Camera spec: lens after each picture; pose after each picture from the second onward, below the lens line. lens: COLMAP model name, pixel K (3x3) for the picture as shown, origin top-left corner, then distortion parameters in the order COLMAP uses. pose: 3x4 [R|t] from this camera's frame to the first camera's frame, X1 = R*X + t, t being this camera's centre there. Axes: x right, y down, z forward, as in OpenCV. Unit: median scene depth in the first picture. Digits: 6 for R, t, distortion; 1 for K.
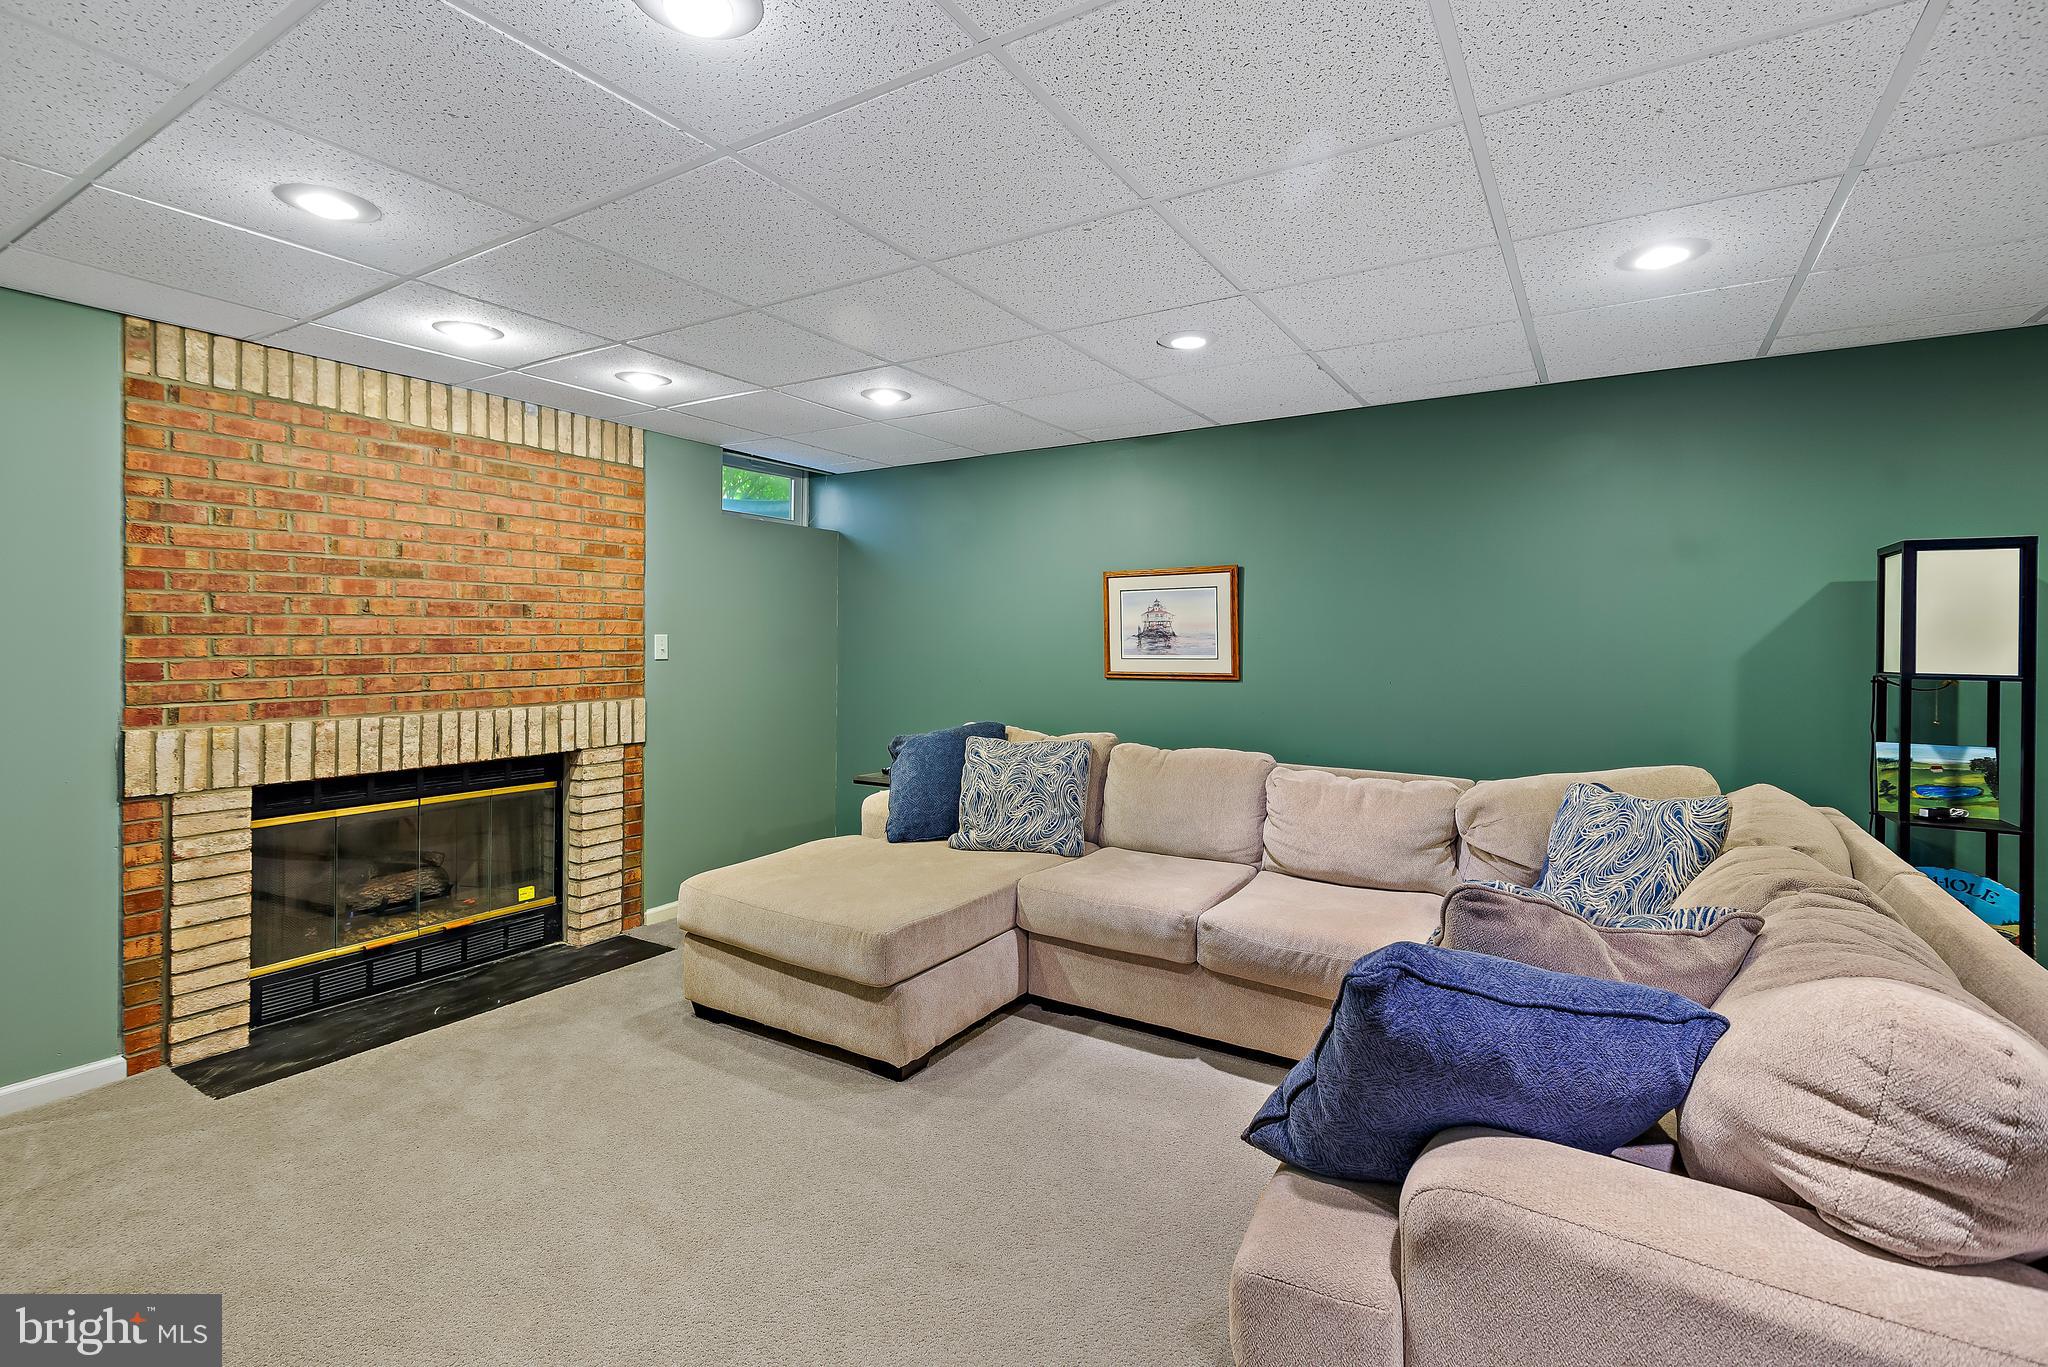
lens RADIAL K [[946.6, 0, 1026.6], [0, 946.6, 627.9], [0, 0, 1]] dist [-0.010264, -0.000117]
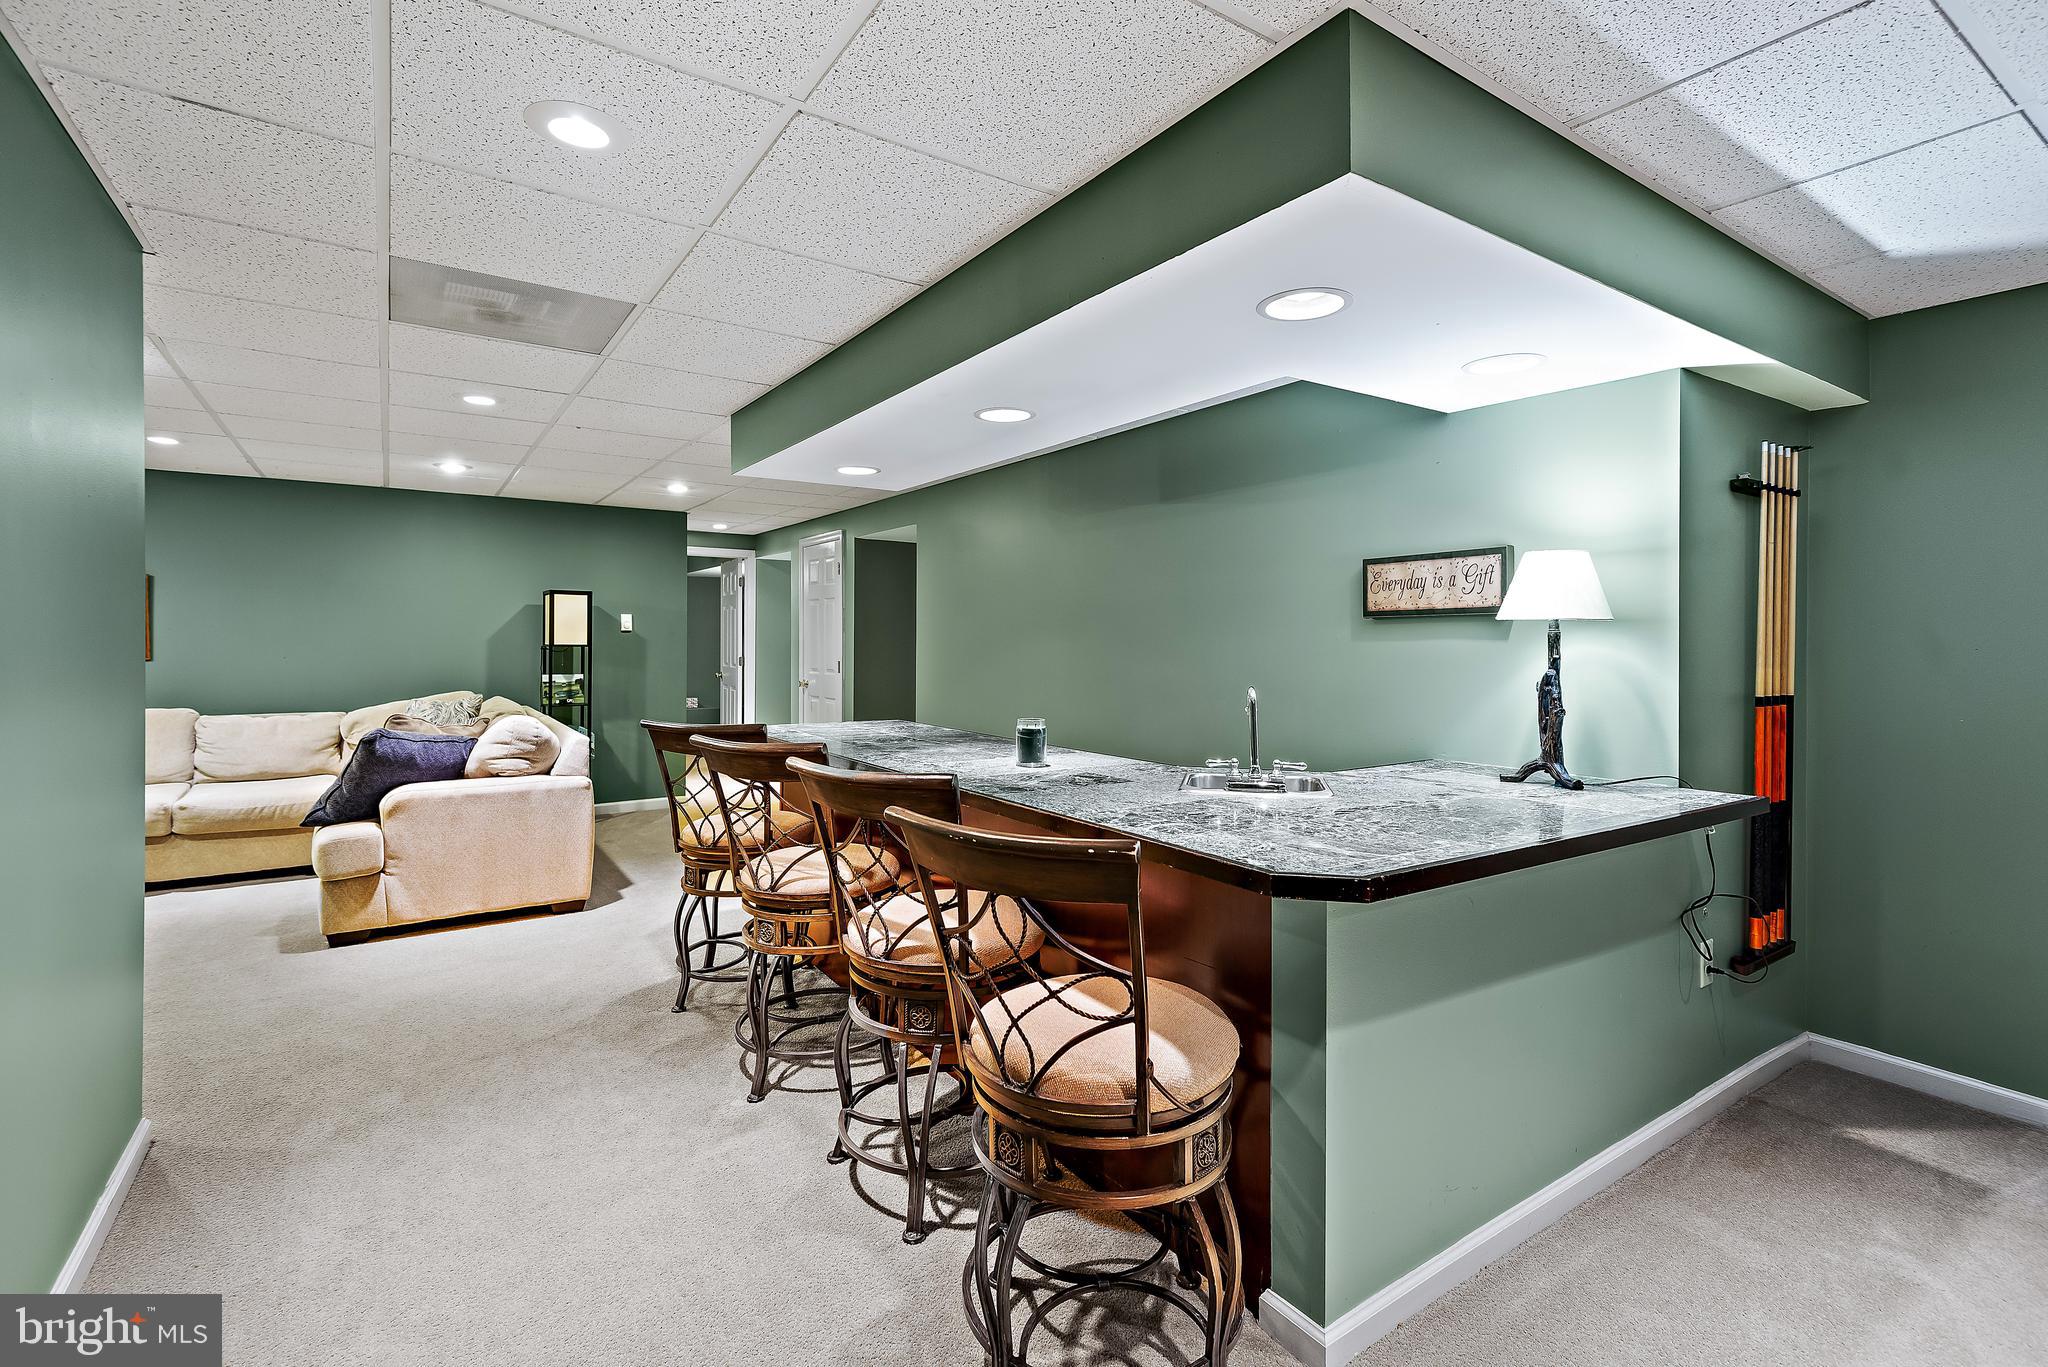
lens RADIAL K [[946.6, 0, 1026.6], [0, 946.6, 627.9], [0, 0, 1]] dist [-0.010264, -0.000117]
pose [[0.404603, 0.002404, 0.914489, -0.773074], [-0.007389, 0.999972, 0.000641, -0.004090], [-0.914463, -0.007016, 0.404609, -1.078399]]
